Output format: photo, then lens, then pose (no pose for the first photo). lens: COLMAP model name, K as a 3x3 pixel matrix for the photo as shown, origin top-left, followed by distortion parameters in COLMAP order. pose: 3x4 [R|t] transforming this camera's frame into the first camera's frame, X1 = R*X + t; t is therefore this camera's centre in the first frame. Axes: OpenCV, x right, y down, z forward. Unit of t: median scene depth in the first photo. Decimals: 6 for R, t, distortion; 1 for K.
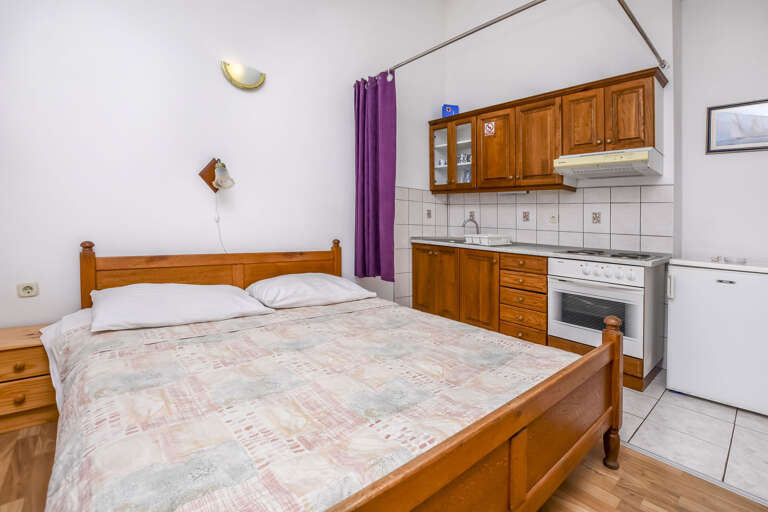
lens RADIAL K [[353.4, 0, 384.7], [0, 353.4, 220.5], [0, 0, 1]] dist [-0.004071, -0.000489]
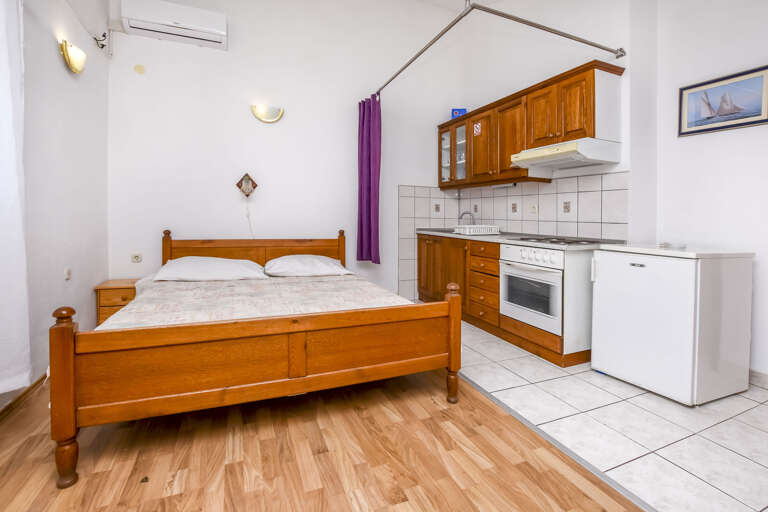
lens RADIAL K [[352.3, 0, 384.1], [0, 352.3, 211.6], [0, 0, 1]] dist [-0.001208, -0.000319]
pose [[0.945749, -0.024479, -0.323975, 0.442713], [0.018135, 0.999580, -0.022586, 0.020246], [0.324392, 0.015485, 0.945796, -0.152827]]
